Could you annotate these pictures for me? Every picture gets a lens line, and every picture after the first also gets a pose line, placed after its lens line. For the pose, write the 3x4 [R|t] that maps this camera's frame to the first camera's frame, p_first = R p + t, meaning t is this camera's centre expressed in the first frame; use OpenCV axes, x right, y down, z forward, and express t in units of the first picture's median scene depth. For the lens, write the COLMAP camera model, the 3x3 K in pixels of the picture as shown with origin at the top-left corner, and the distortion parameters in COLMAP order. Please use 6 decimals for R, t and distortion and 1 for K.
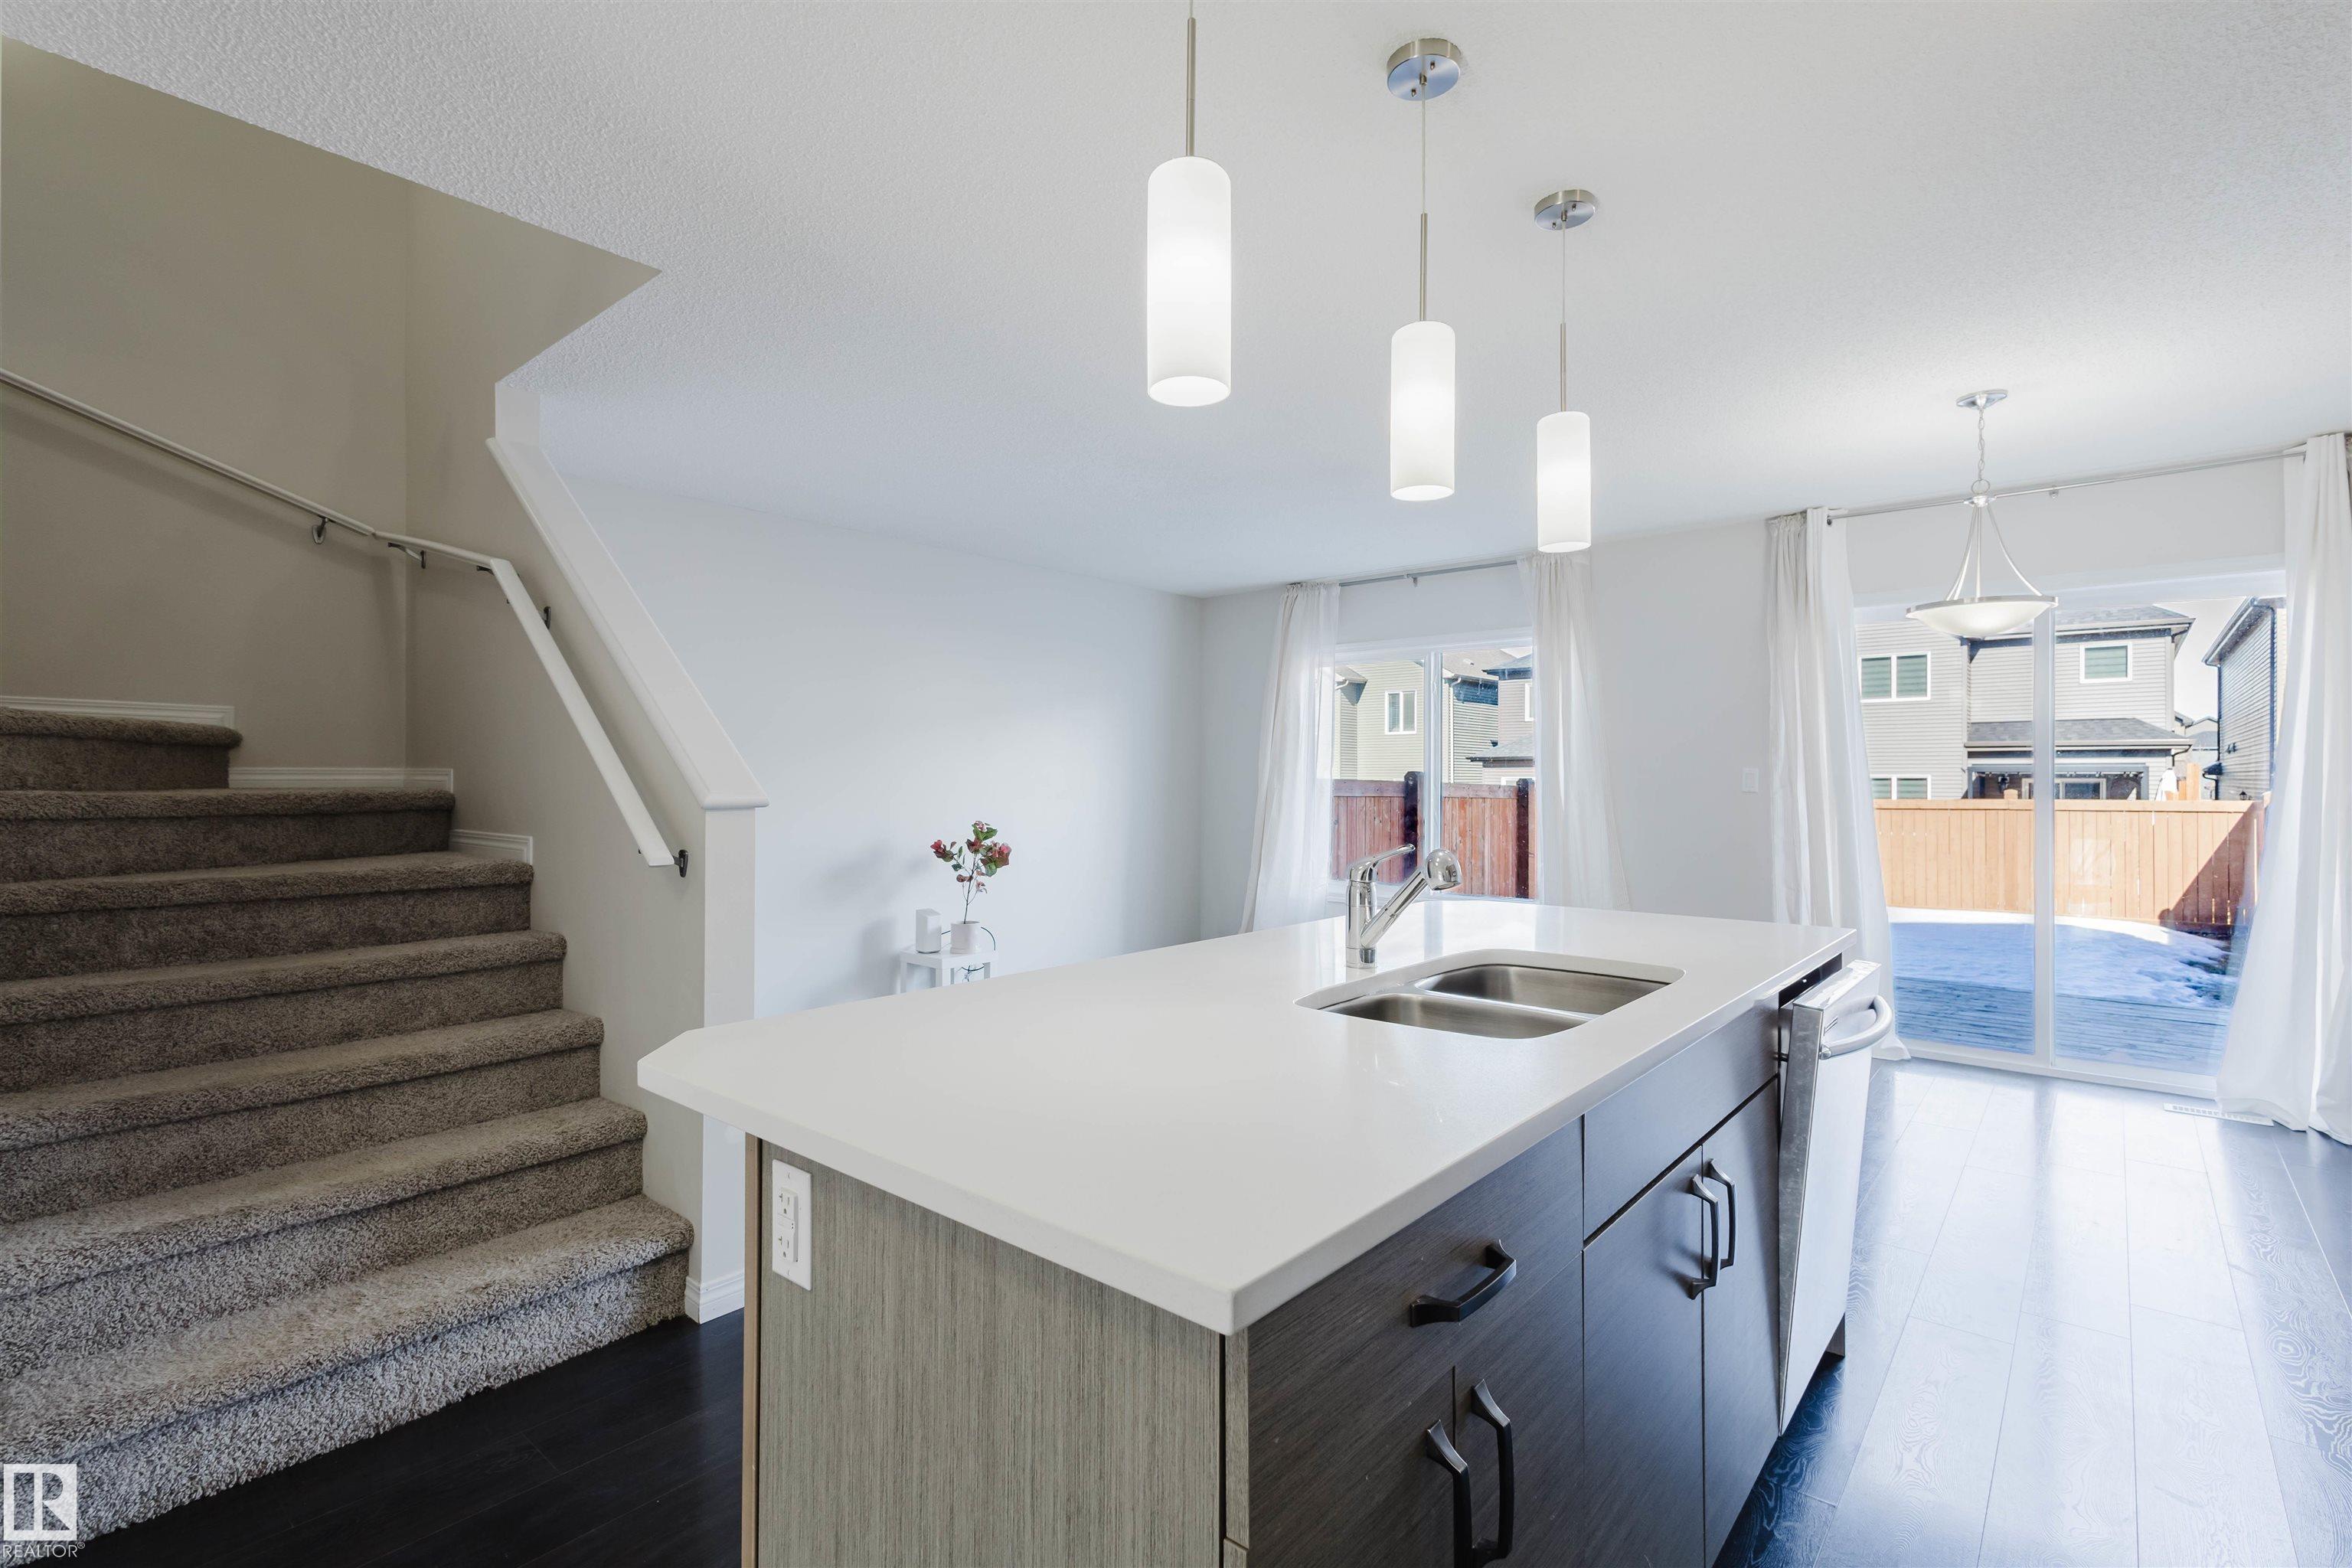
lens RADIAL K [[1081.5, 0, 1171.3], [0, 1081.5, 775.7], [0, 0, 1]] dist [0.013305, -0.003757]
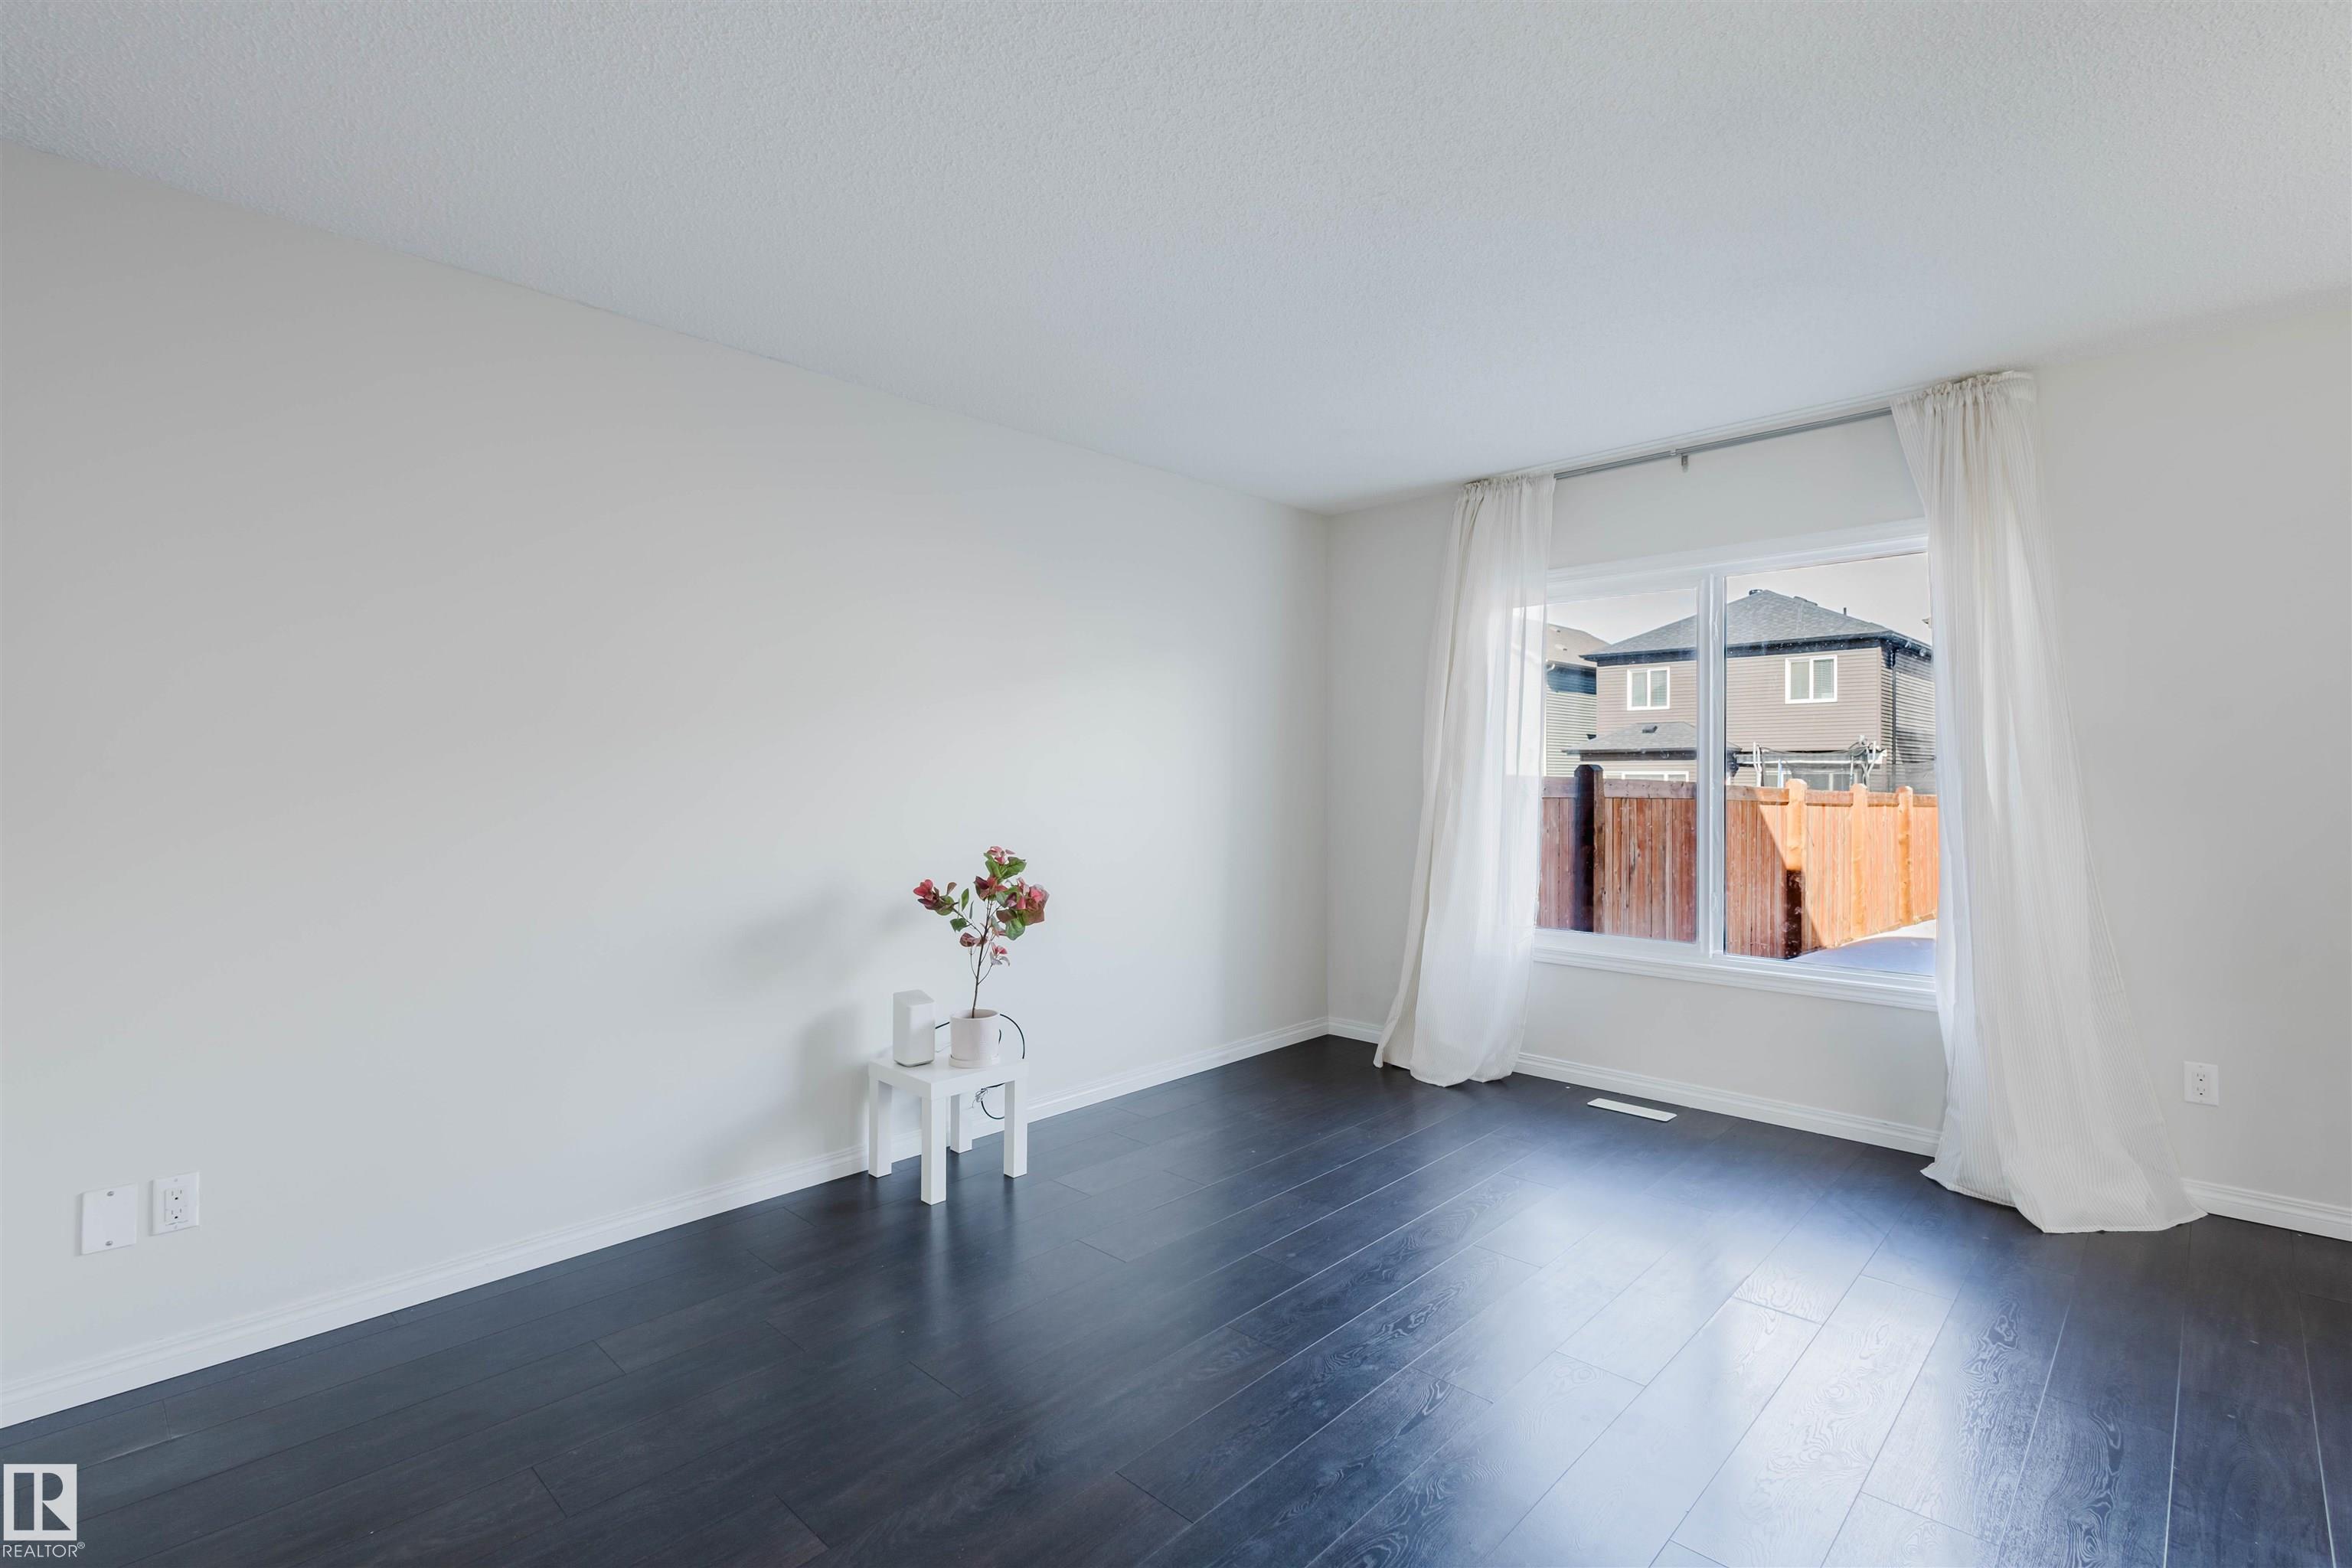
lens RADIAL K [[1081.5, 0, 1170.5], [0, 1081.5, 781.1], [0, 0, 1]] dist [0.013305, -0.003757]
pose [[0.998351, -0.003404, -0.057304, -0.018969], [0.003866, 0.999961, 0.007949, 0.000089], [0.057275, -0.008157, 0.998325, 0.169994]]
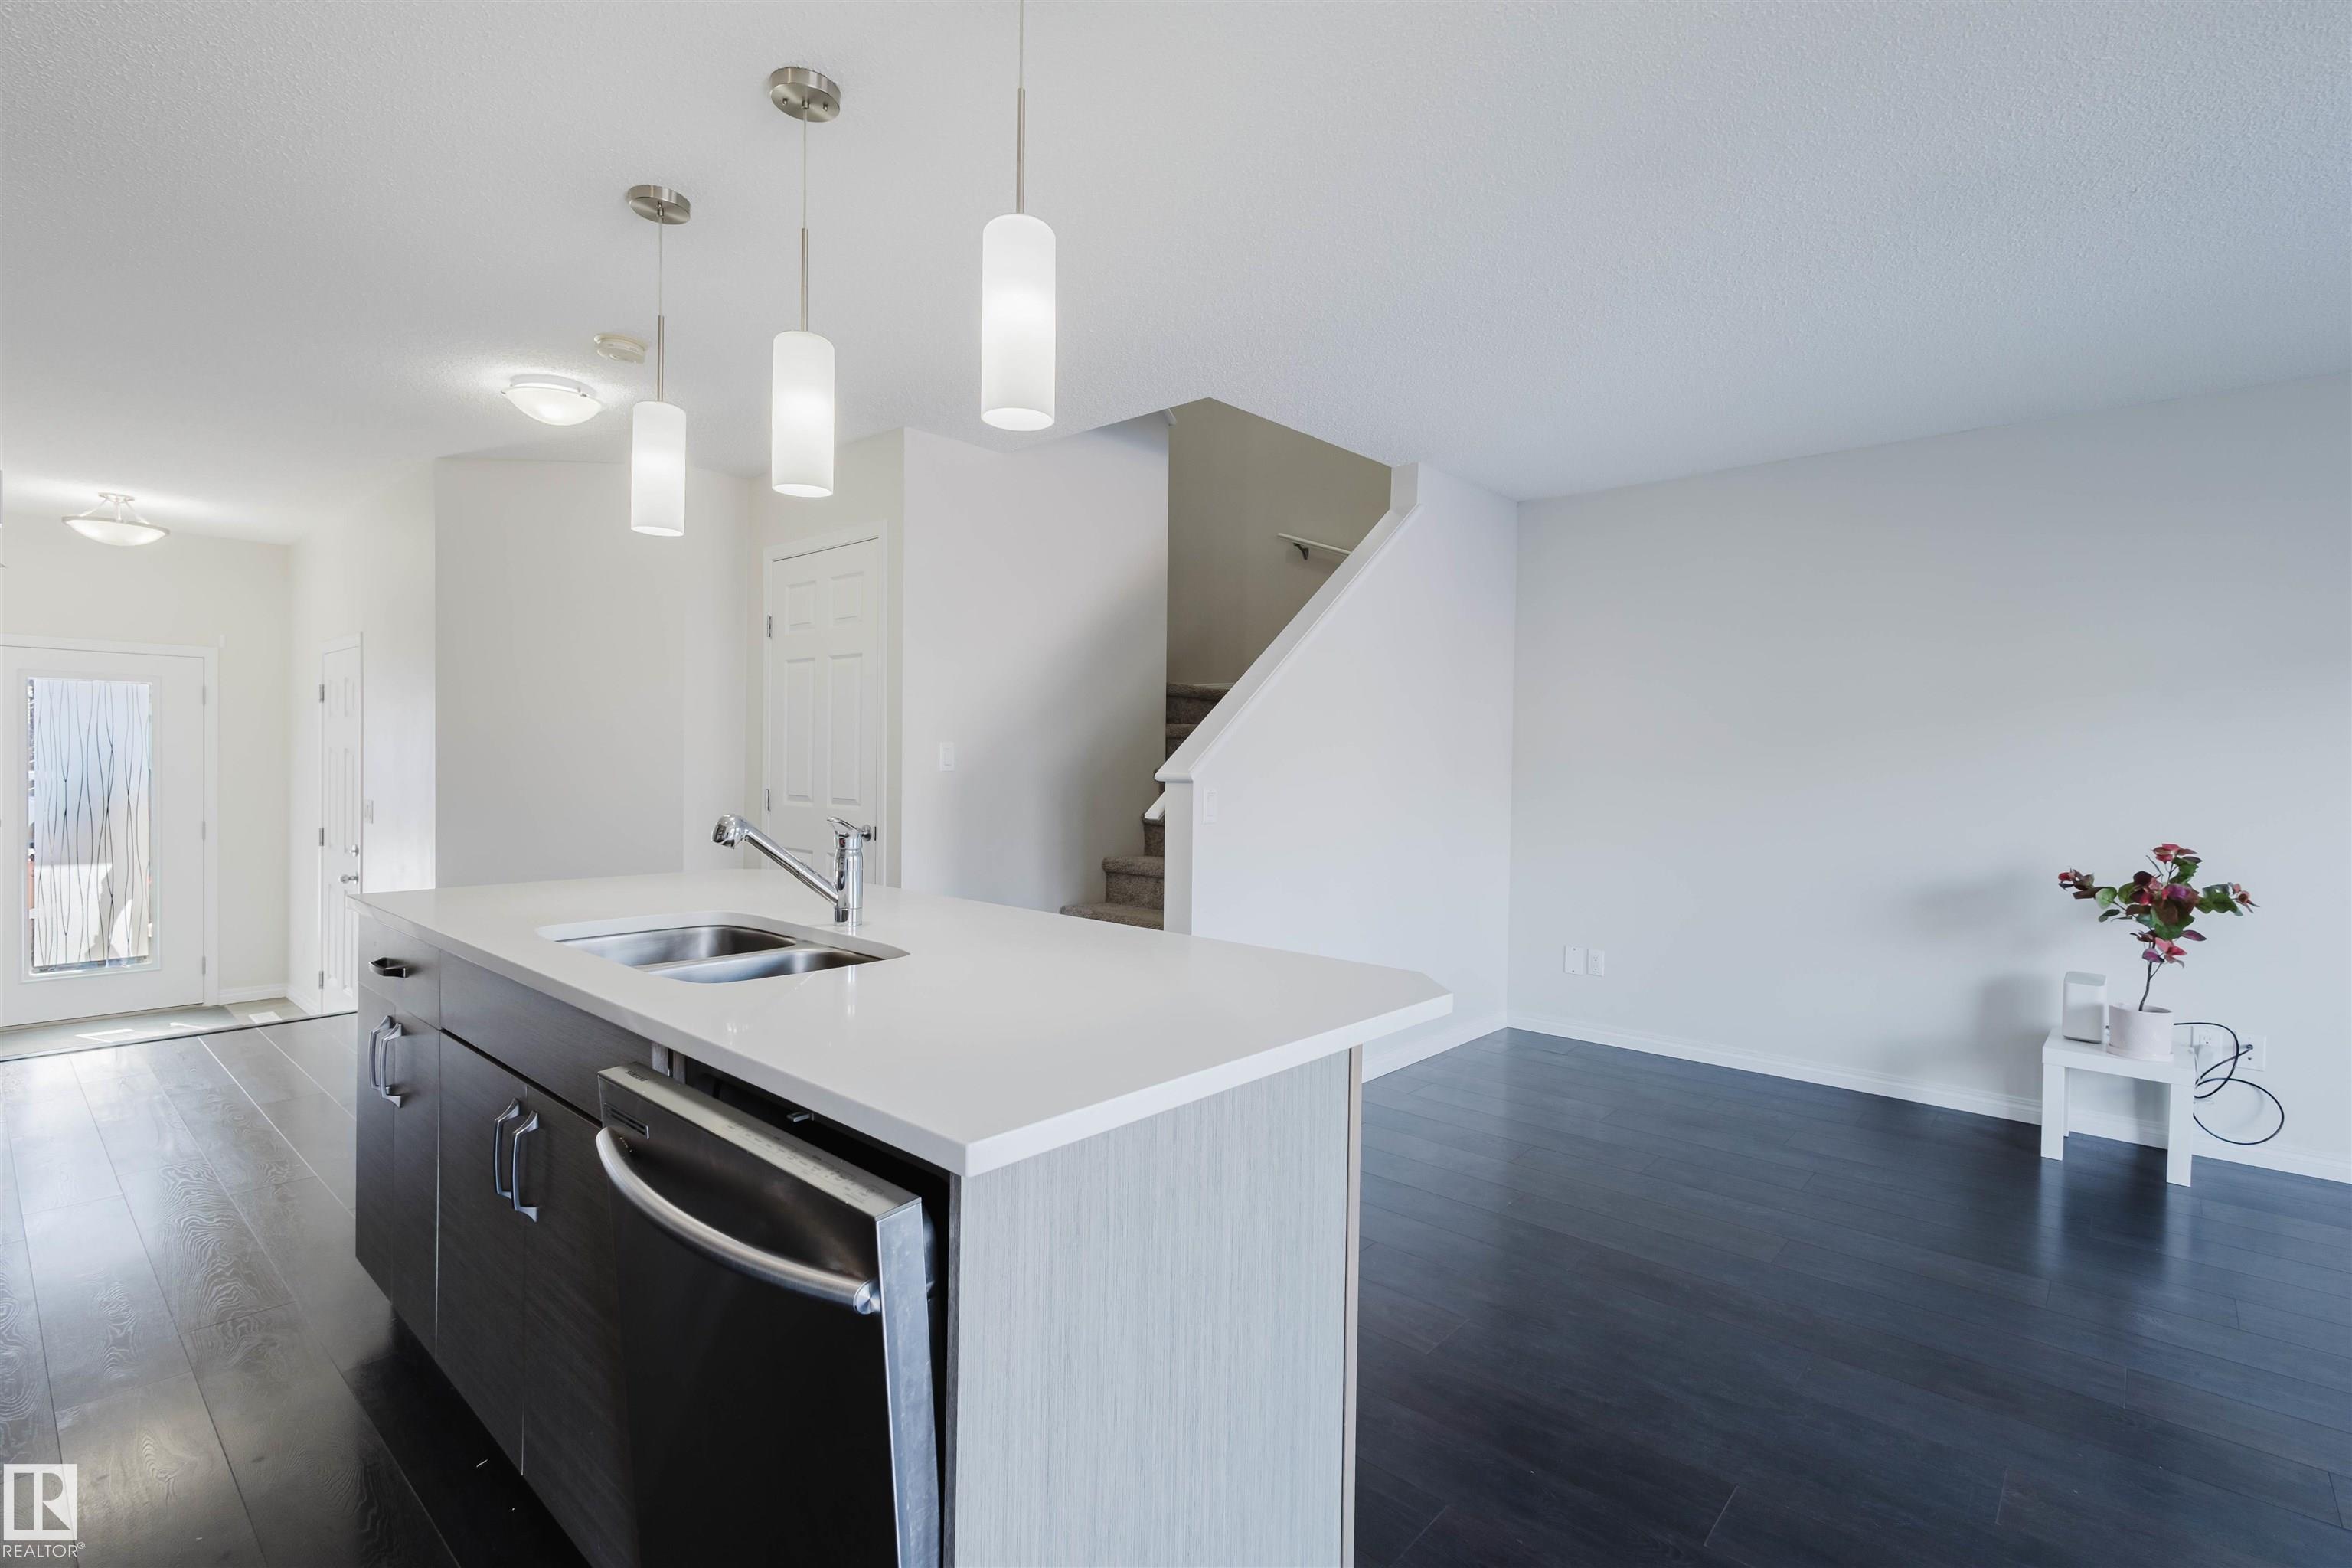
lens RADIAL K [[1081.5, 0, 1168.2], [0, 1081.5, 777.3], [0, 0, 1]] dist [0.013305, -0.003757]
pose [[-0.028604, 0.014990, -0.999478, 0.187618], [-0.010416, 0.999829, 0.015293, 0.000432], [0.999537, 0.010848, -0.028443, 0.197486]]
